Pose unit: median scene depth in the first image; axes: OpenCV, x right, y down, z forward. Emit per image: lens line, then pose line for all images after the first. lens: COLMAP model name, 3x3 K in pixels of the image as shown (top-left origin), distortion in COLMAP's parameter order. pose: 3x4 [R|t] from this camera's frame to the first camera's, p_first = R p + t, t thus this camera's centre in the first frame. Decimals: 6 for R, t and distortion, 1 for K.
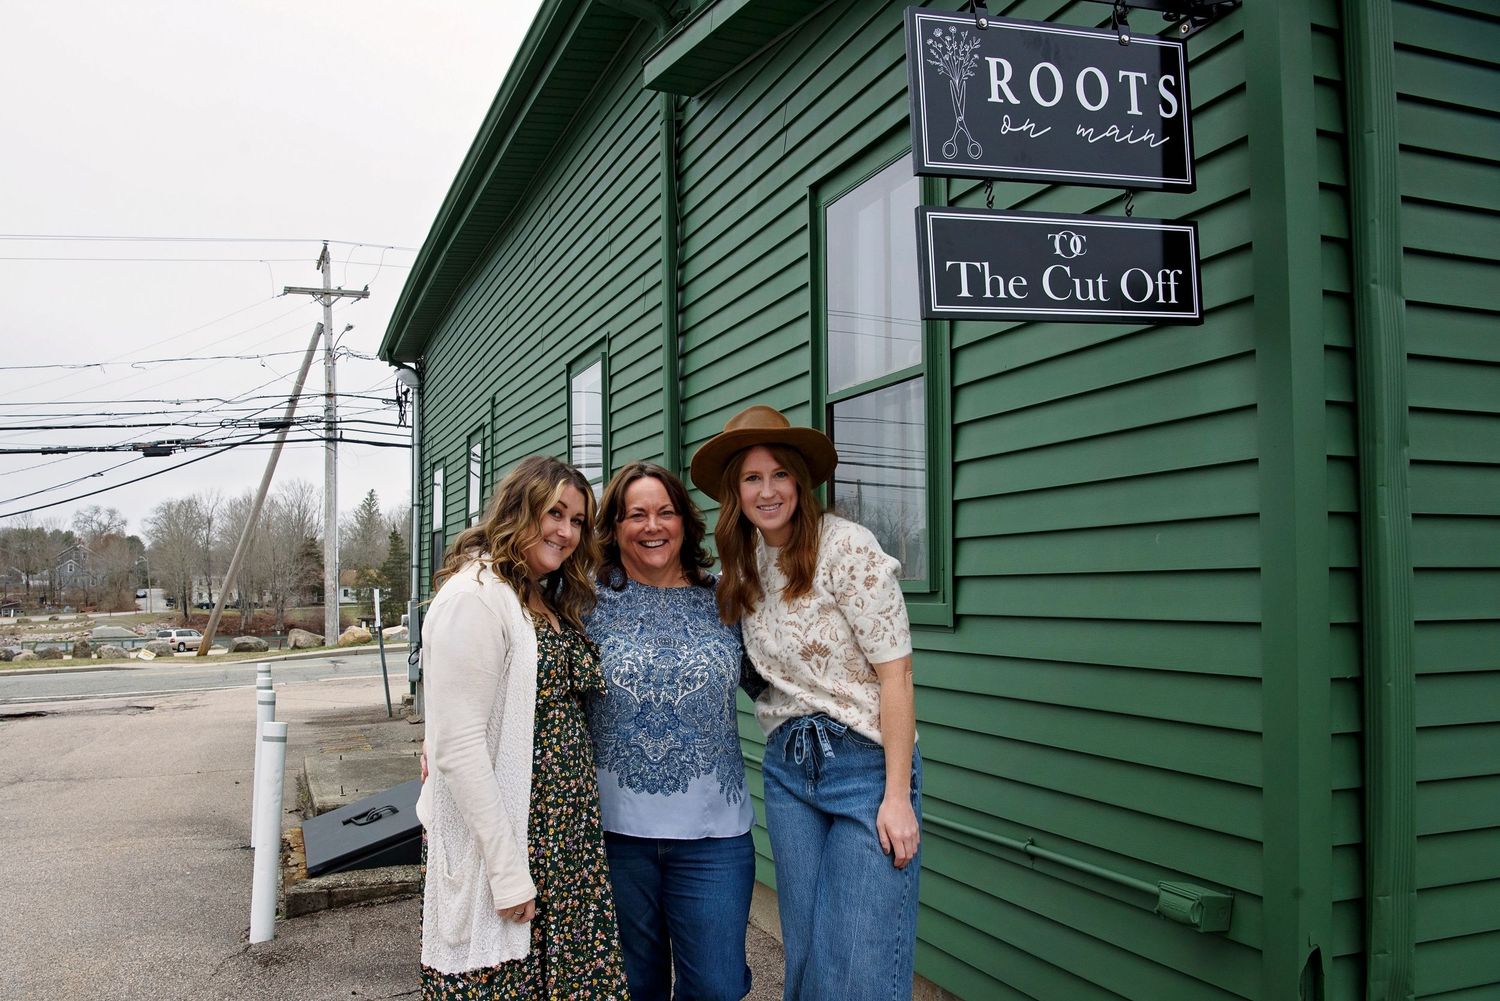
lens RADIAL K [[1176.2, 0, 649.4], [0, 1176.2, 575.4], [0, 0, 1]] dist [-0.074683, 0.023710]
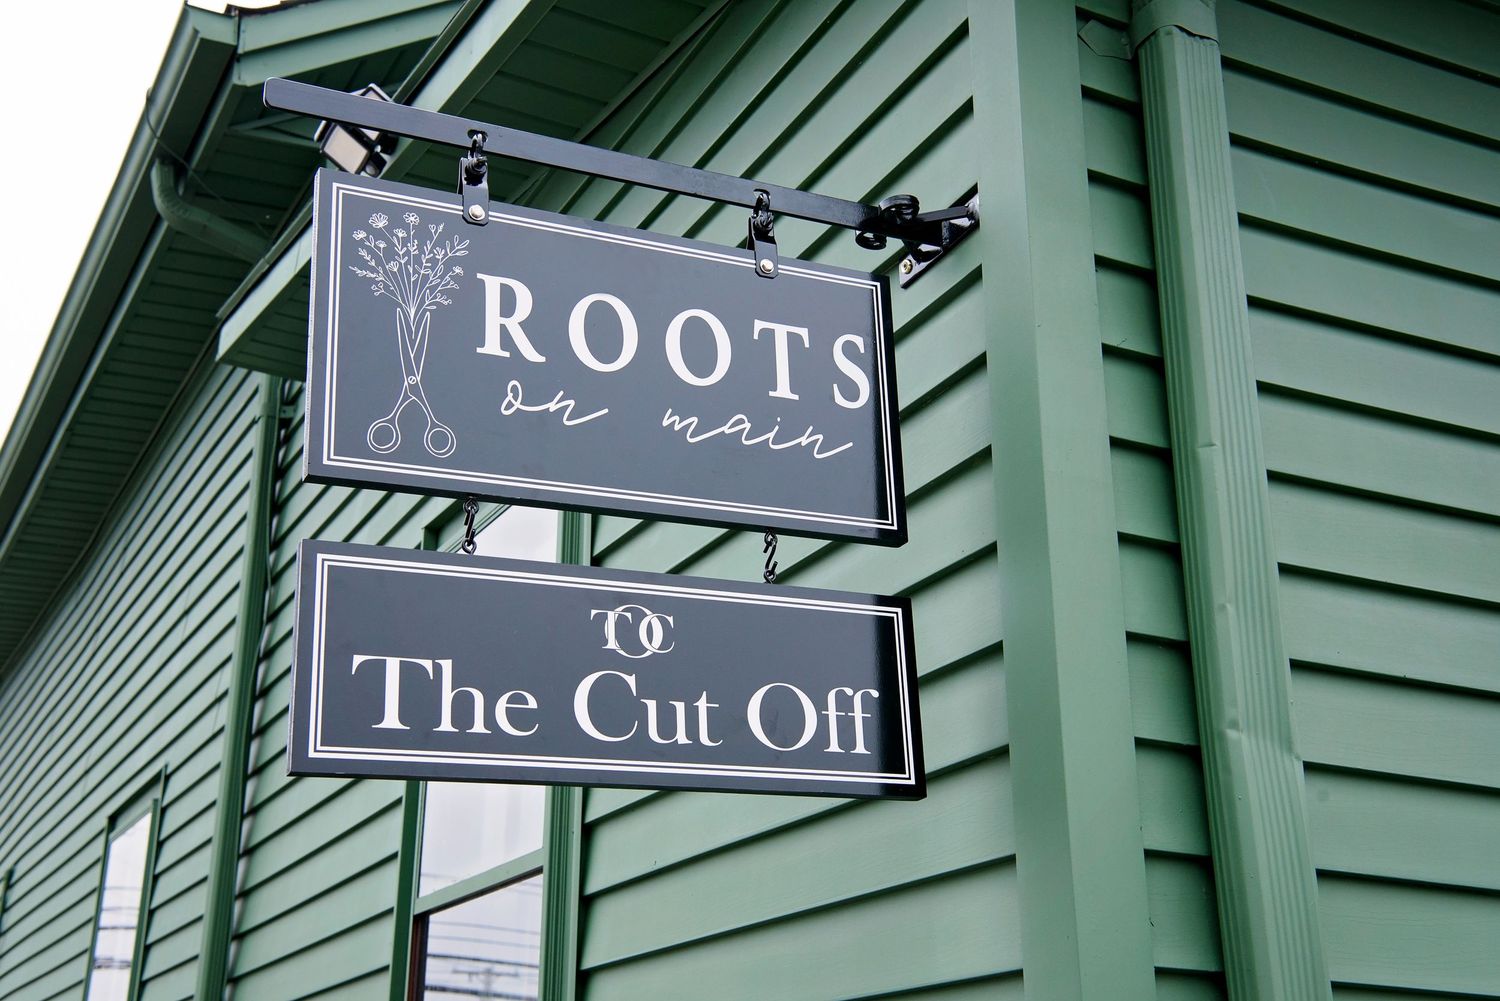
lens RADIAL K [[1799.7, 0, 750.0], [0, 1799.7, 500.5], [0, 0, 1]] dist [0.100038, 0.016422]
pose [[0.985483, 0.063055, 0.157631, 0.268574], [-0.005088, 0.939022, -0.343819, -0.067585], [-0.169699, 0.338025, 0.925711, 0.238909]]
